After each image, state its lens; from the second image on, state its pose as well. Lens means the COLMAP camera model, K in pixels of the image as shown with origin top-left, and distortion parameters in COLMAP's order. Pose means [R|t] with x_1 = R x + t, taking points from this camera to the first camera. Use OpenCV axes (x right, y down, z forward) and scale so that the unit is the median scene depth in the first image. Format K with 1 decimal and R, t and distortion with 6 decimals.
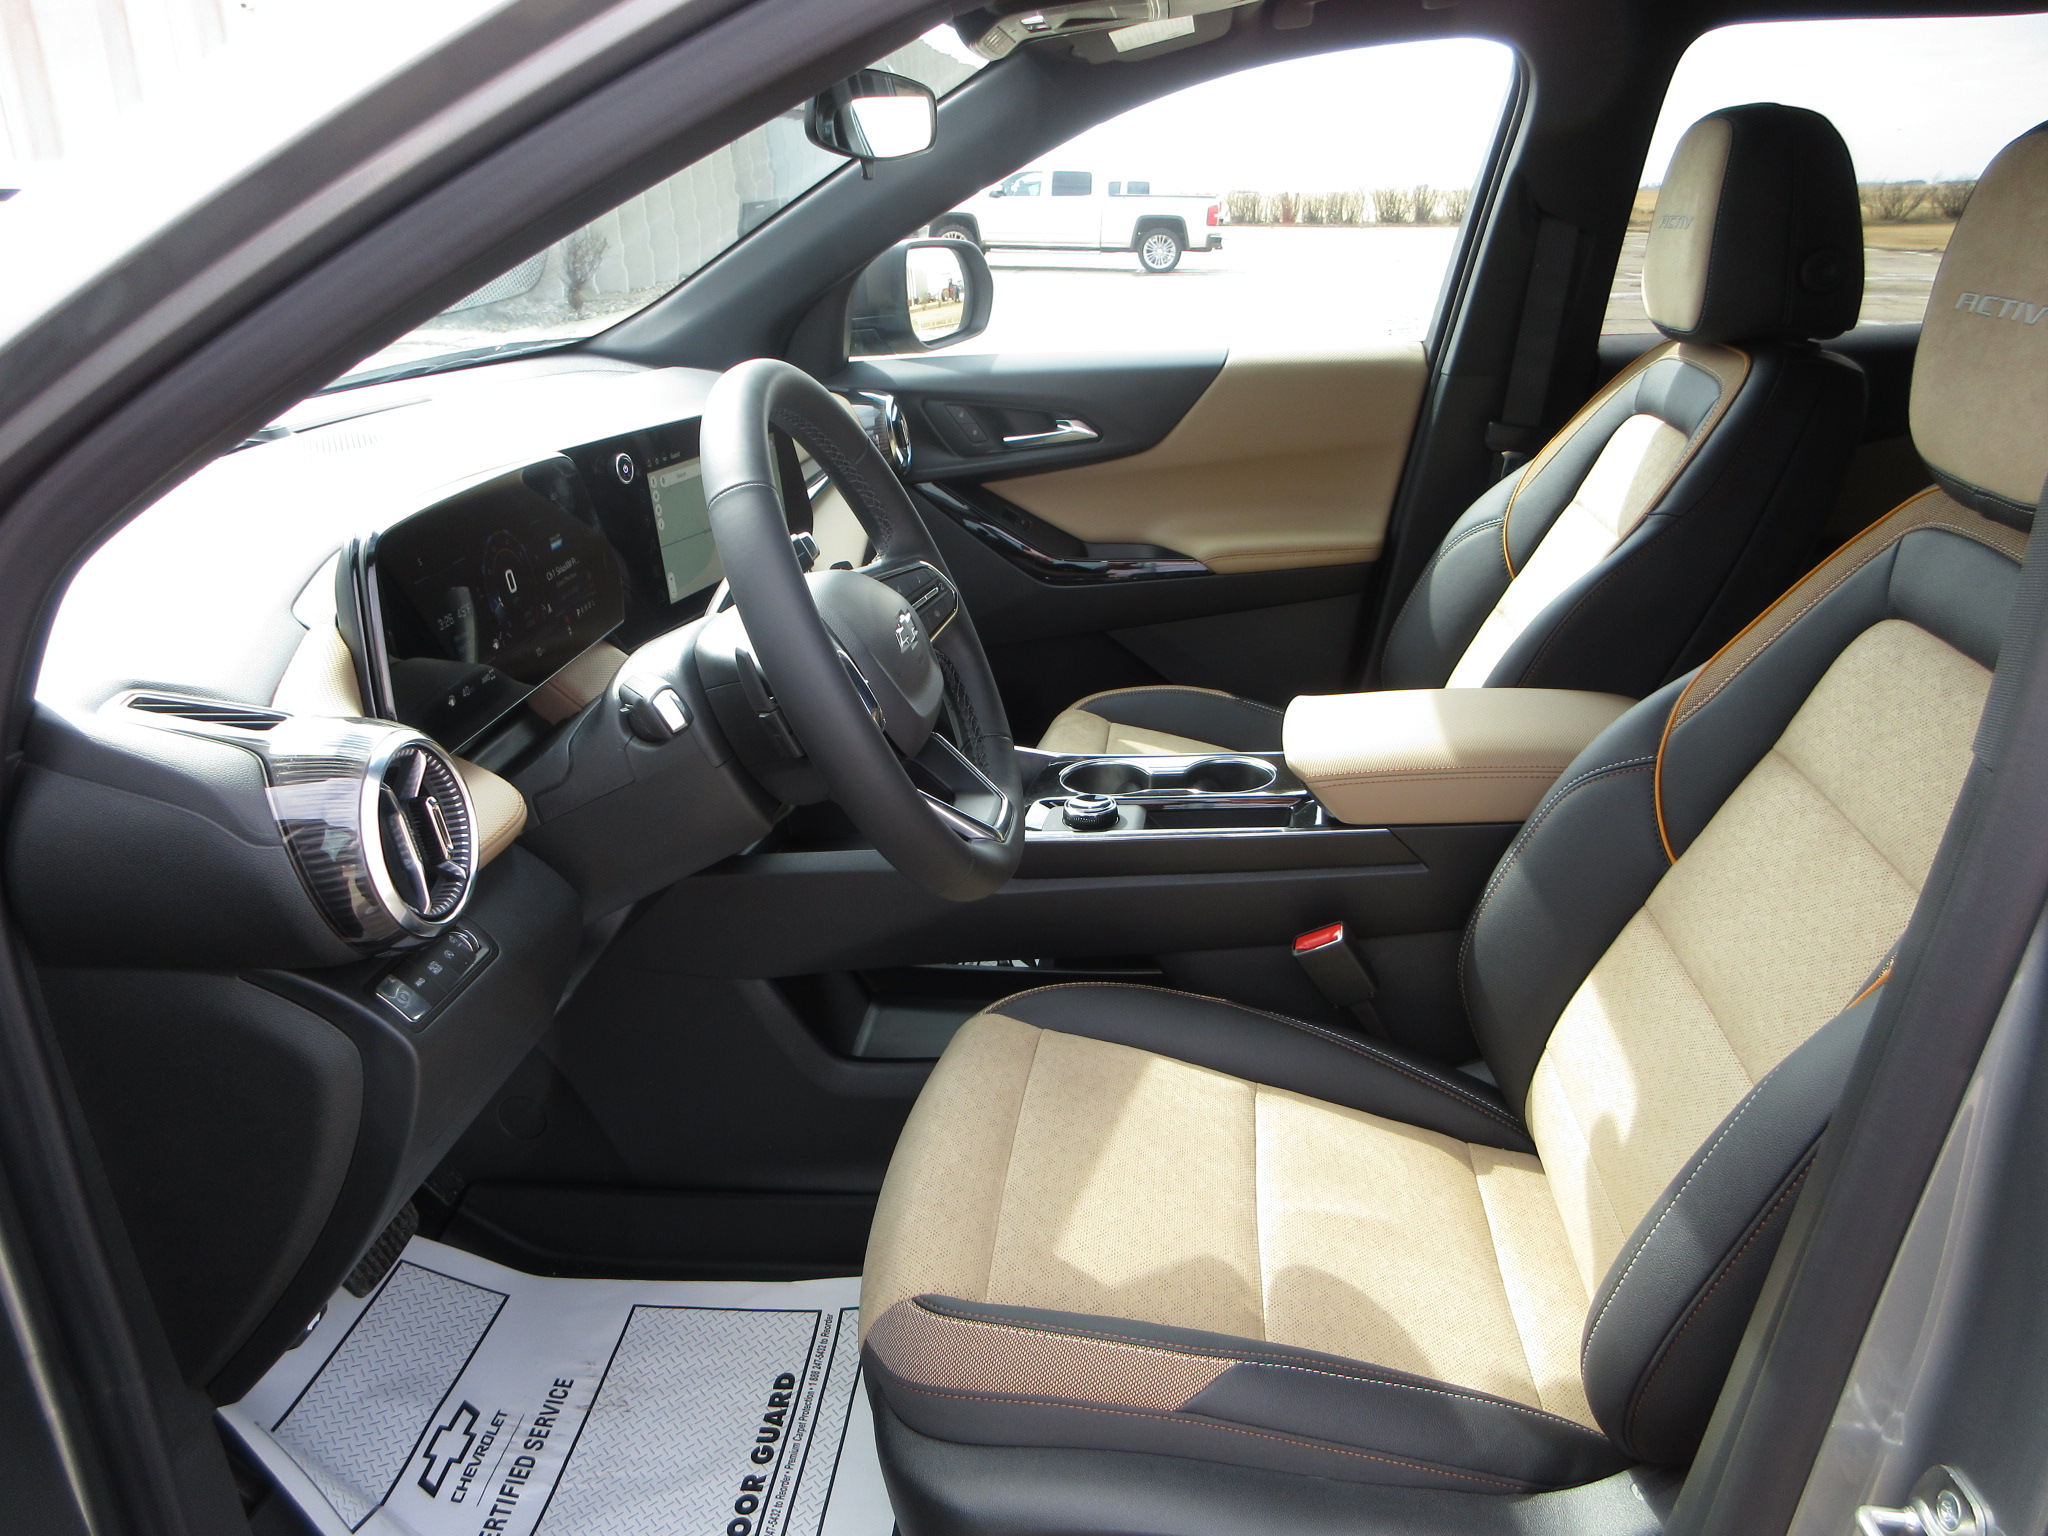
lens RADIAL K [[1546.0, 0, 1036.2], [0, 1546.0, 768.0], [0, 0, 1]] dist [-0.001201, -0.003658]
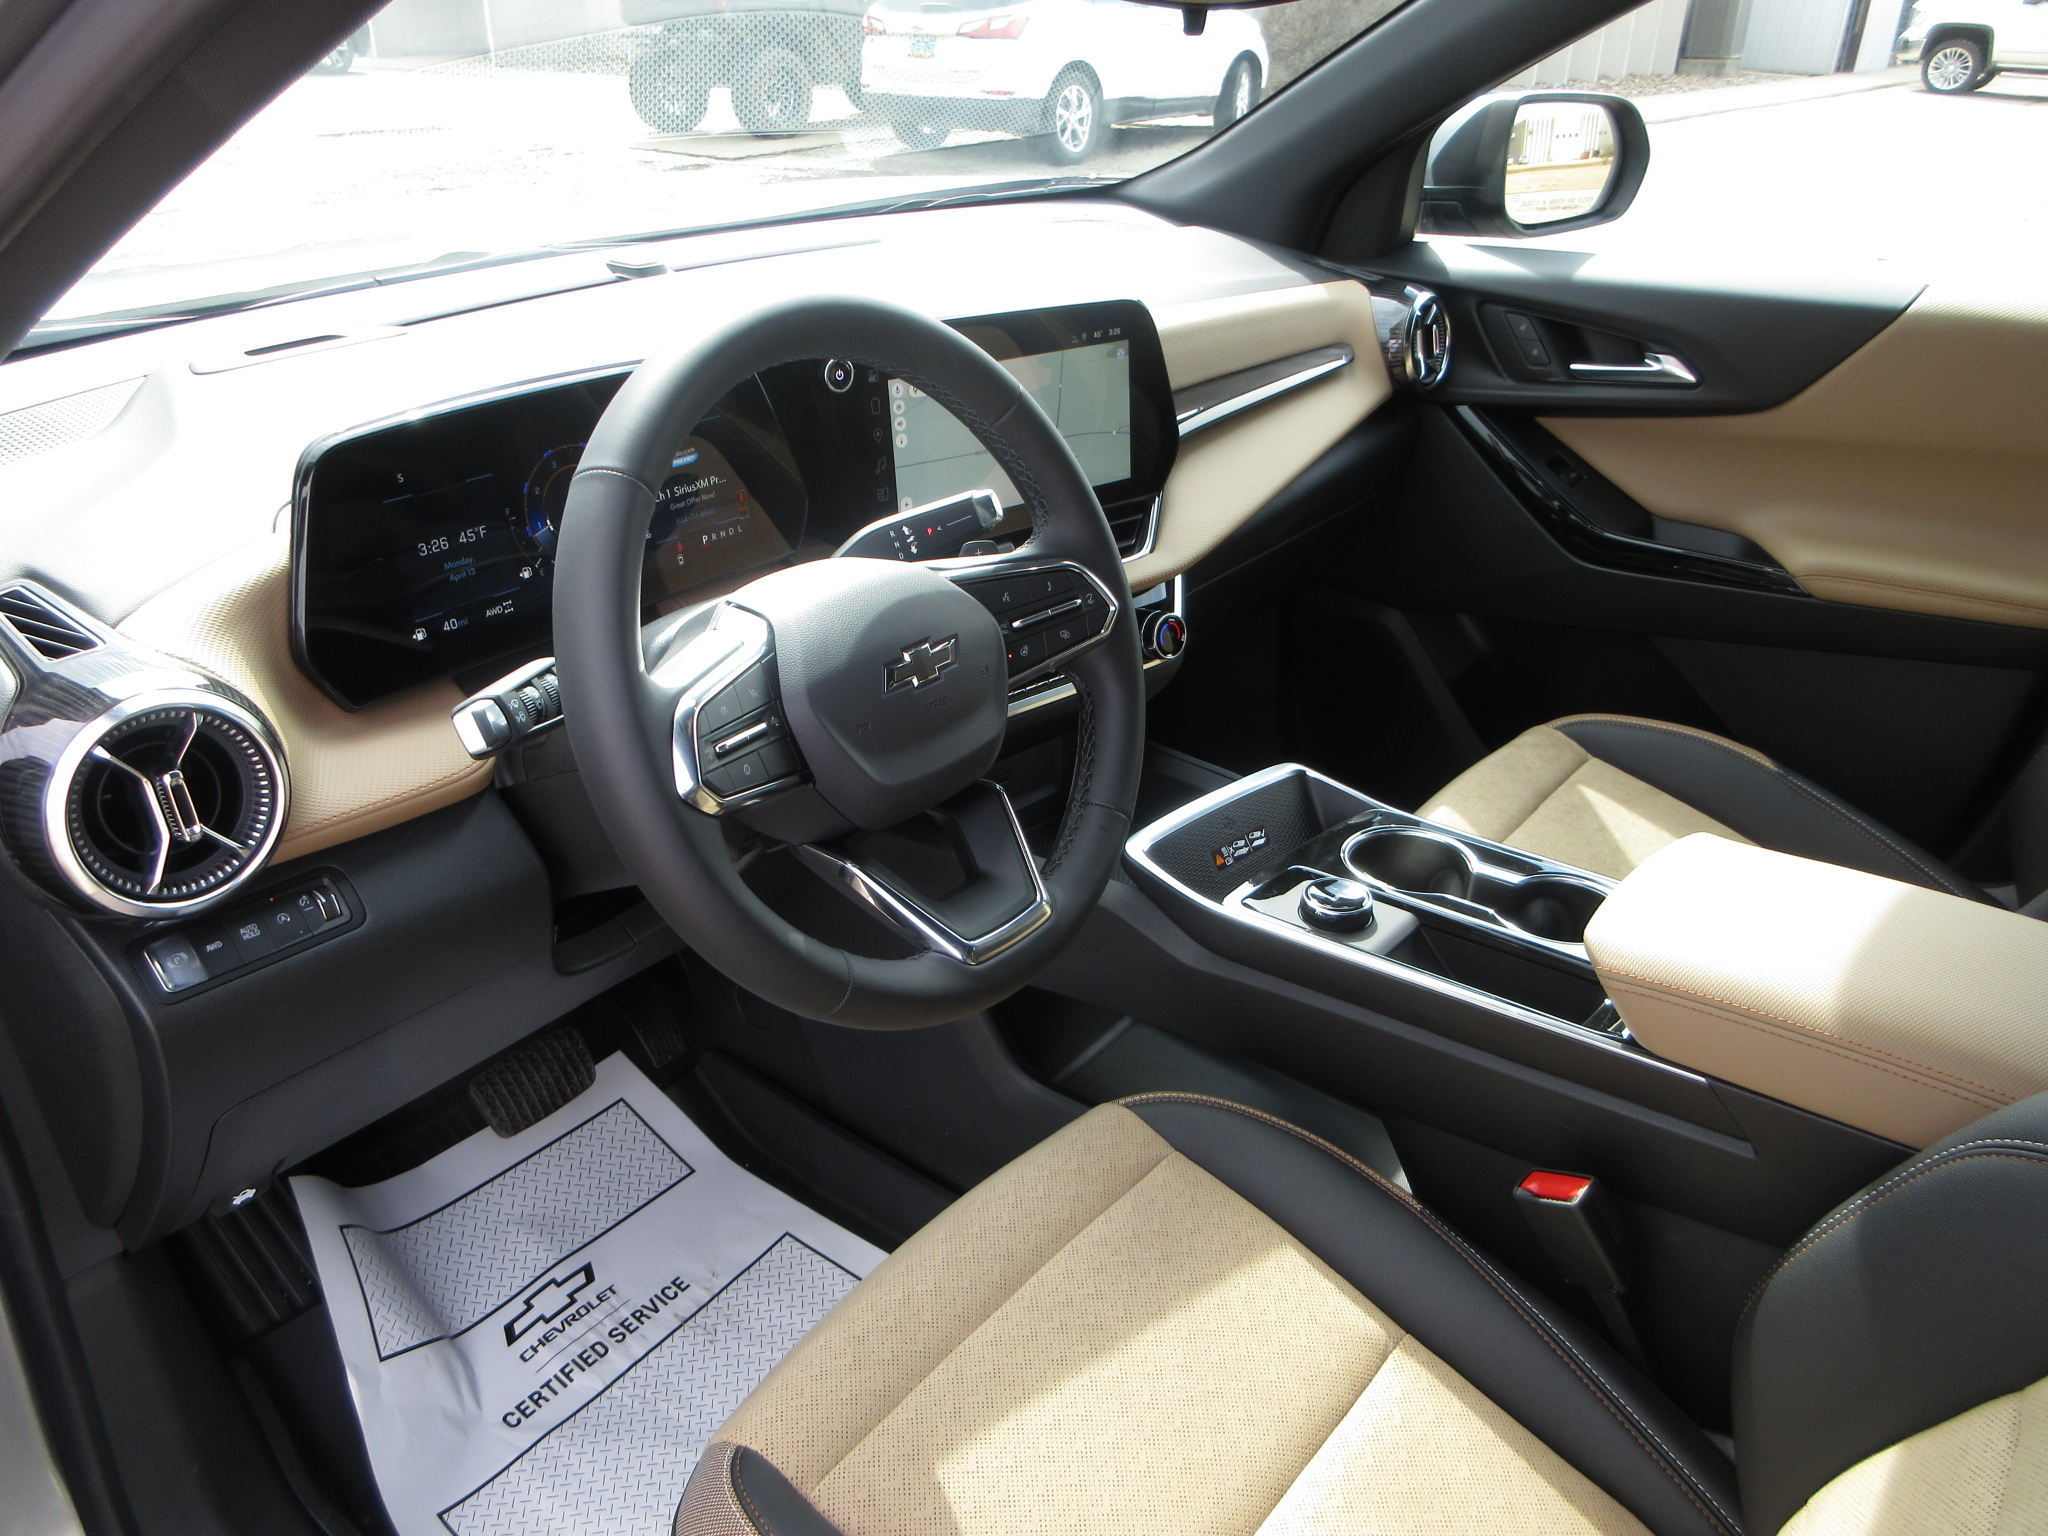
lens RADIAL K [[1546.0, 0, 1024.1], [0, 1546.0, 779.6], [0, 0, 1]] dist [-0.001201, -0.003658]
pose [[0.842604, 0.280390, -0.459782, 0.249240], [-0.220503, 0.958548, 0.180456, -0.141601], [0.491322, -0.050670, 0.869503, 0.270640]]
